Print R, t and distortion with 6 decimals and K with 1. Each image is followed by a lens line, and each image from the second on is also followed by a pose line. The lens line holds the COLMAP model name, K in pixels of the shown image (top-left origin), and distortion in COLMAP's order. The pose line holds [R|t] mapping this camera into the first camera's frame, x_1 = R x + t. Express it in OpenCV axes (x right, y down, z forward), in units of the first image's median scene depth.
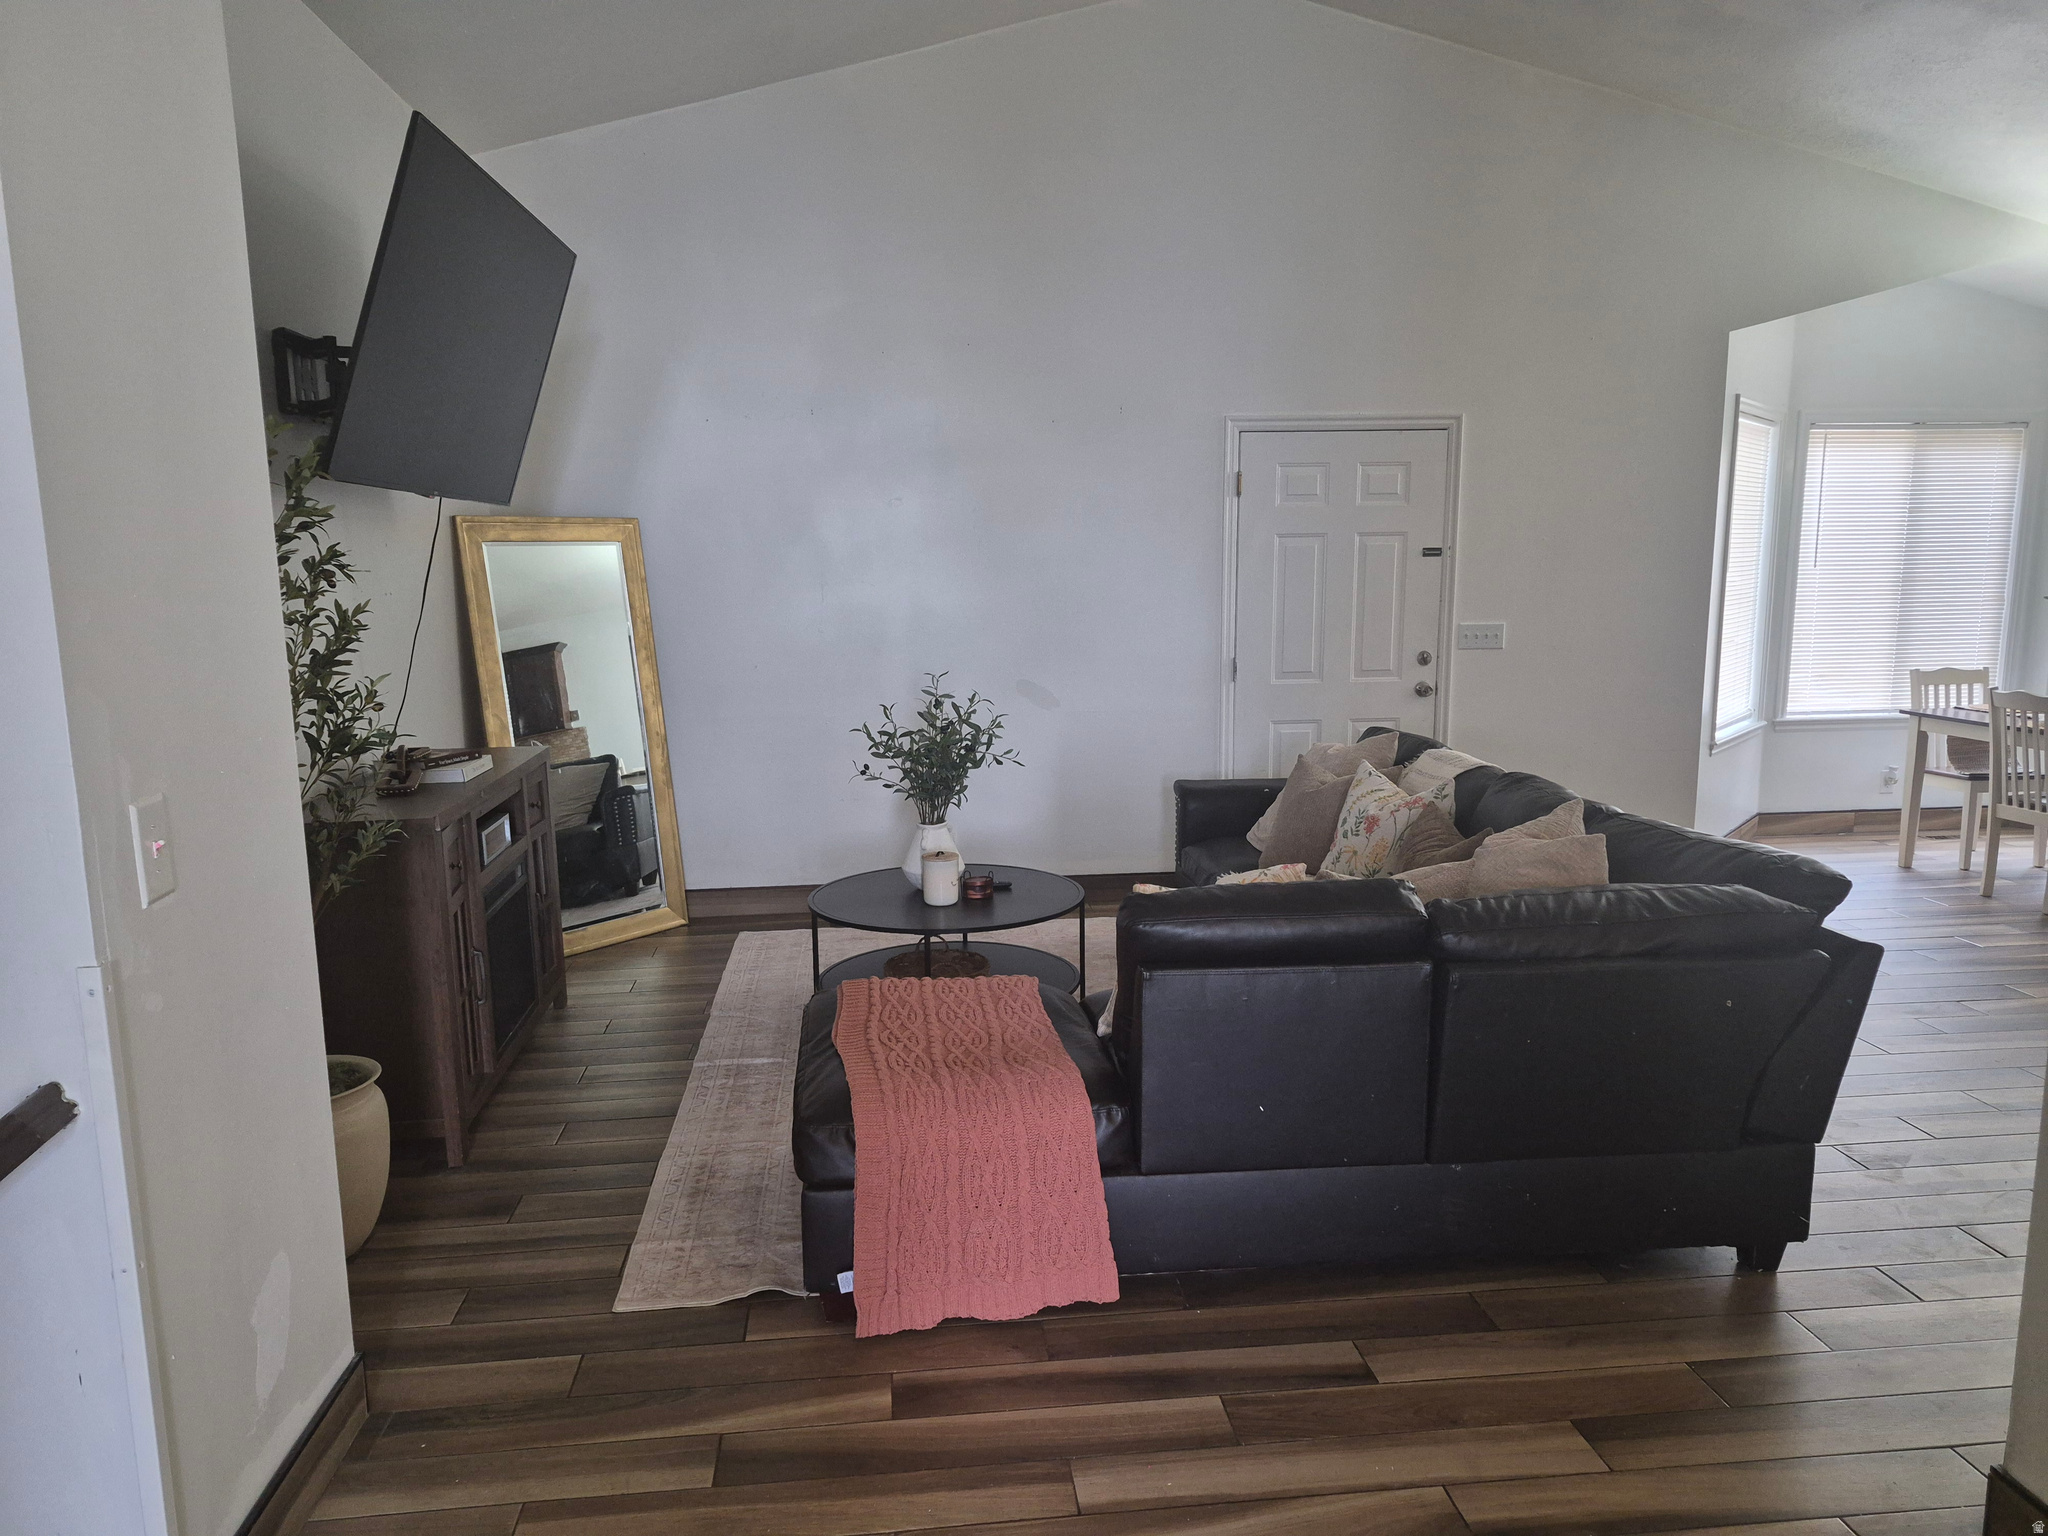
lens RADIAL K [[1402.0, 0, 1032.4], [0, 1402.0, 783.2], [0, 0, 1]] dist [0.072999, -0.059063]
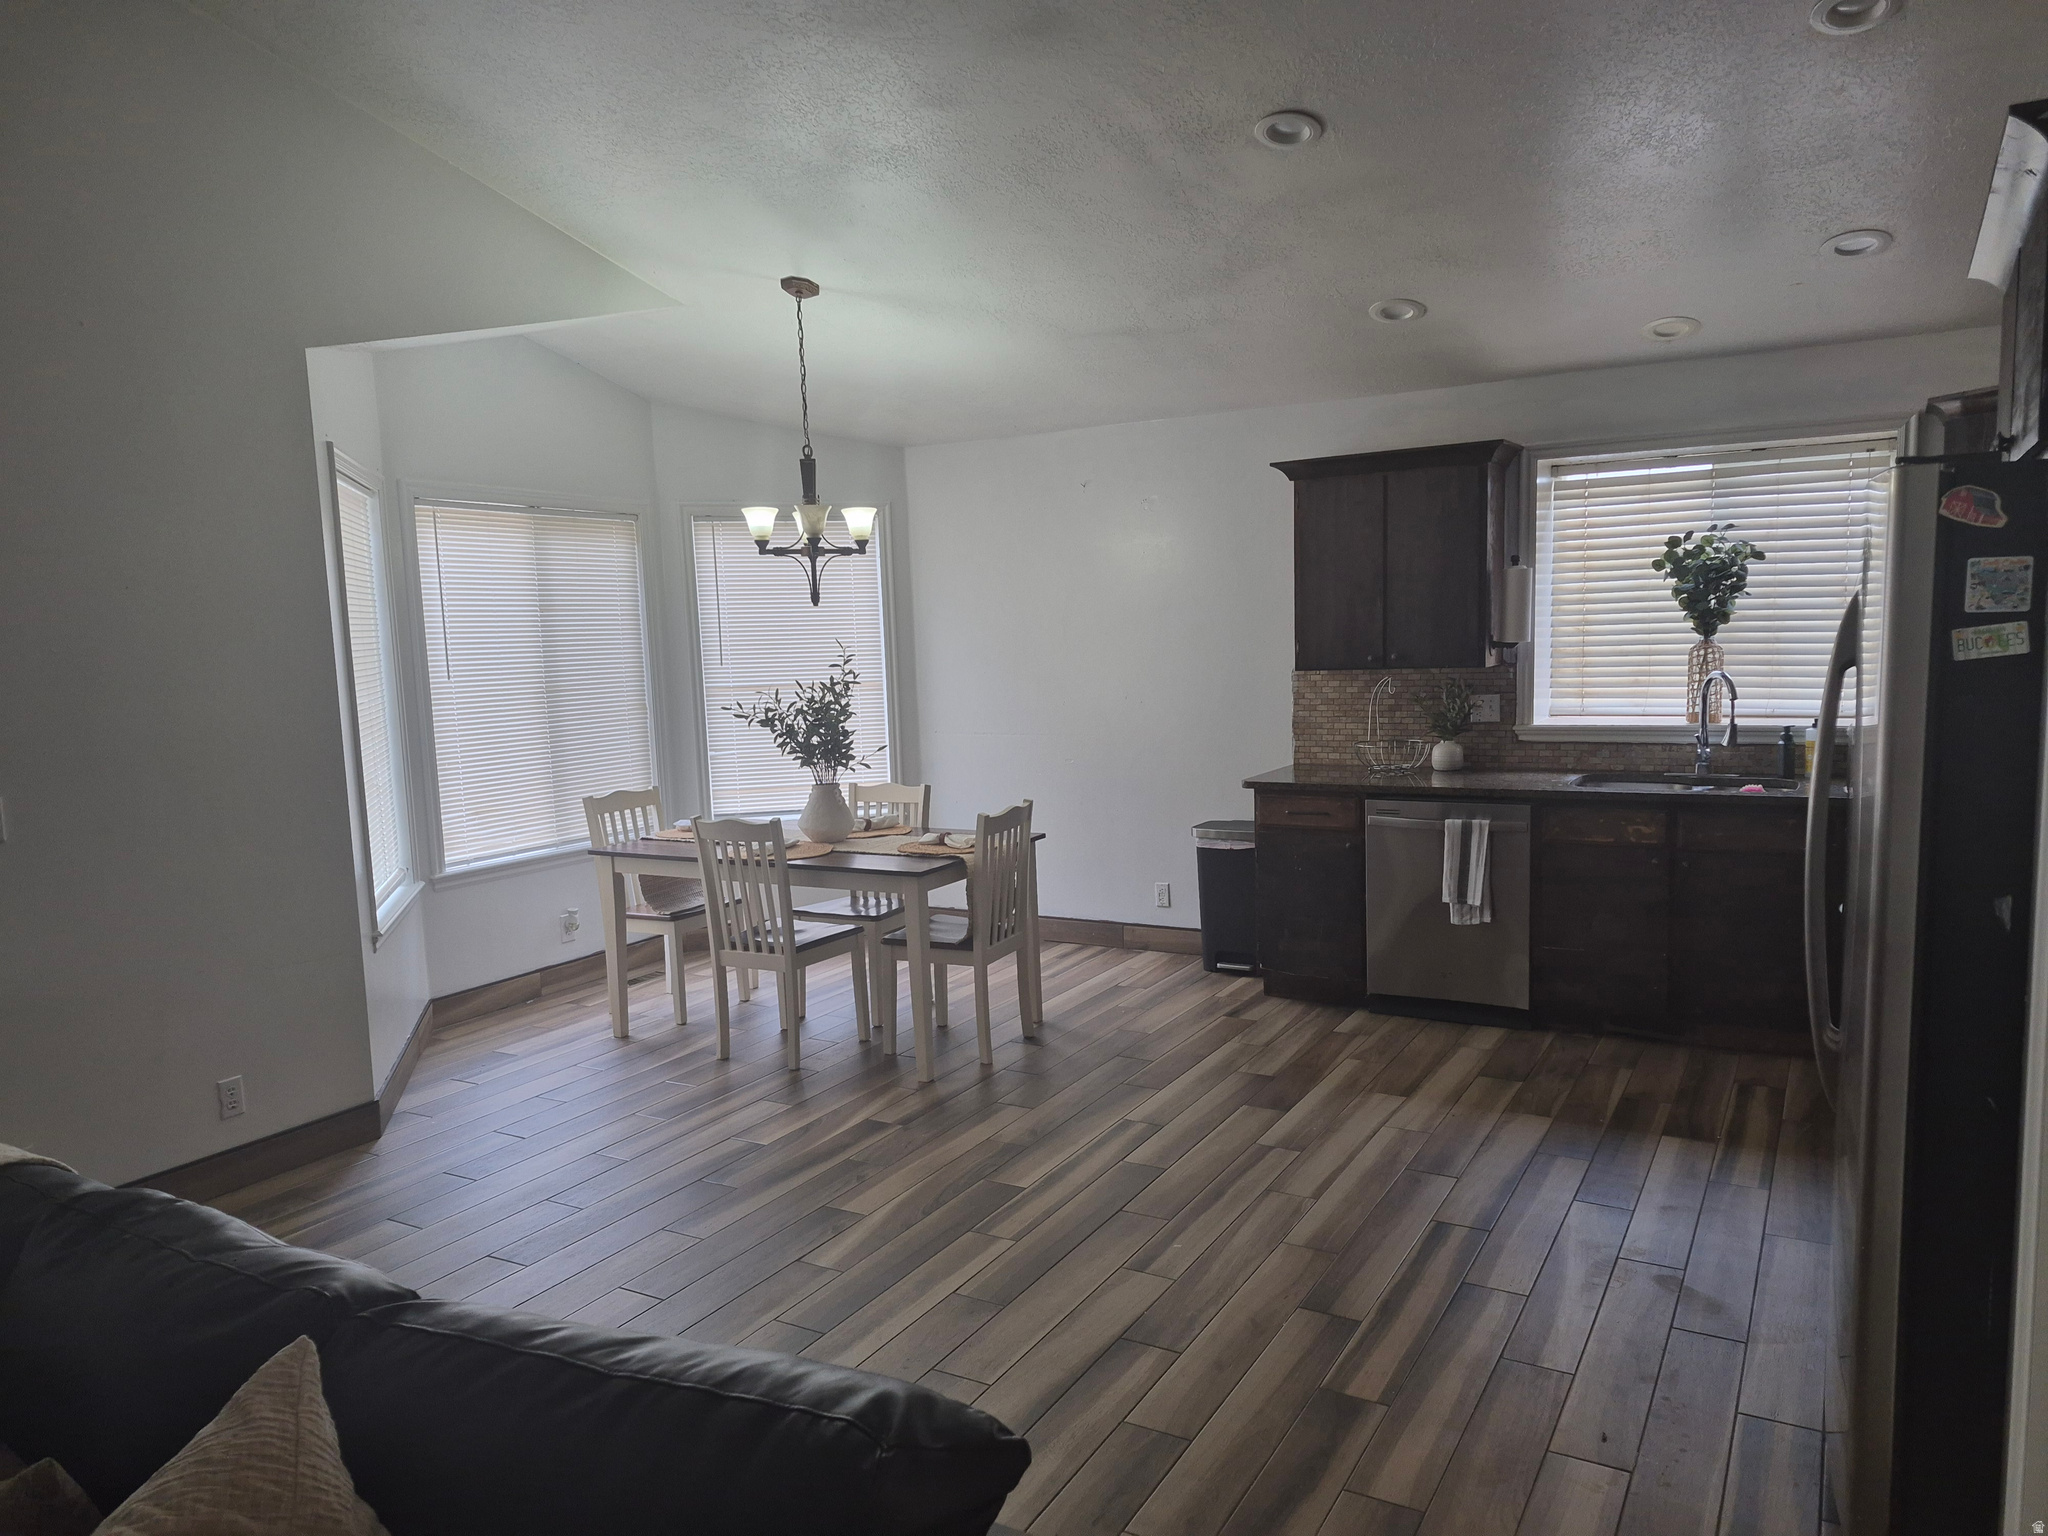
lens RADIAL K [[1402.0, 0, 1030.2], [0, 1402.0, 774.7], [0, 0, 1]] dist [0.072999, -0.059063]
pose [[0.576754, -0.100906, 0.810662, 0.102659], [0.160744, 0.986960, 0.008487, -0.059597], [-0.800947, 0.125414, 0.585453, 0.317500]]
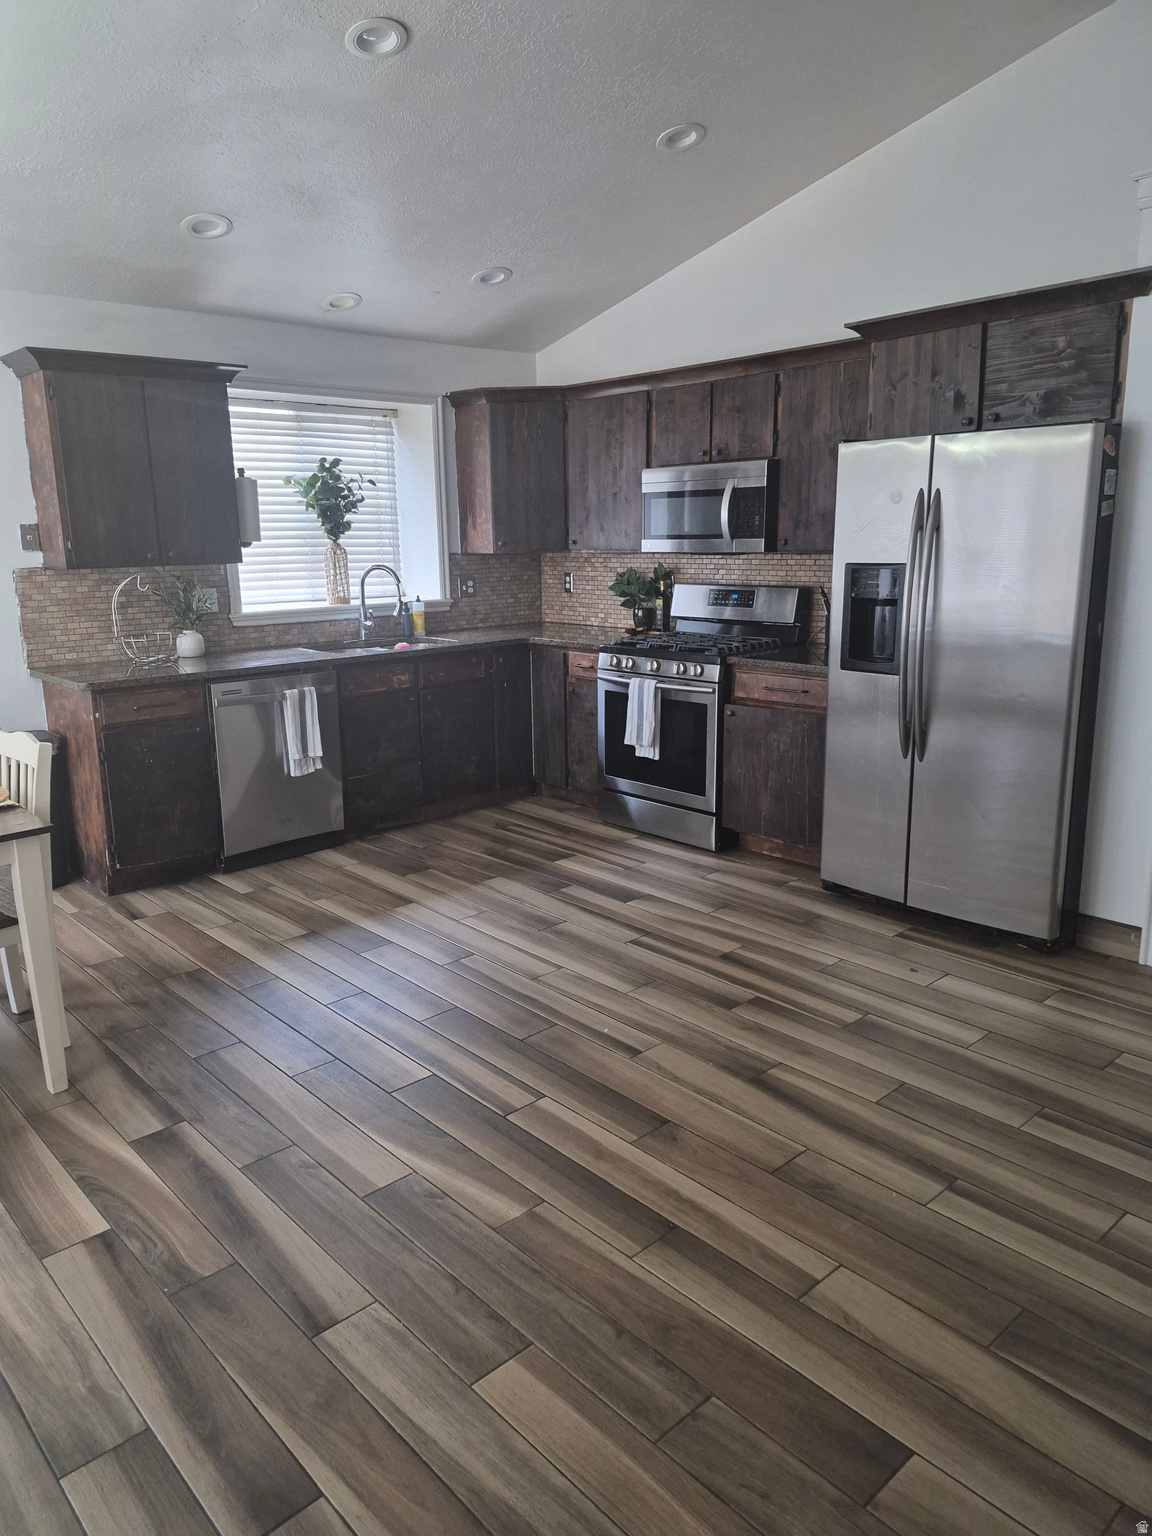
lens RADIAL K [[1051.5, 0, 518.2], [0, 1051.5, 770.2], [0, 0, 1]] dist [0.072999, -0.059063]
pose [[-0.595688, -0.159121, 0.787297, 0.215449], [0.152320, 0.940016, 0.305235, -0.127612], [-0.788641, 0.301746, -0.535719, 0.836326]]
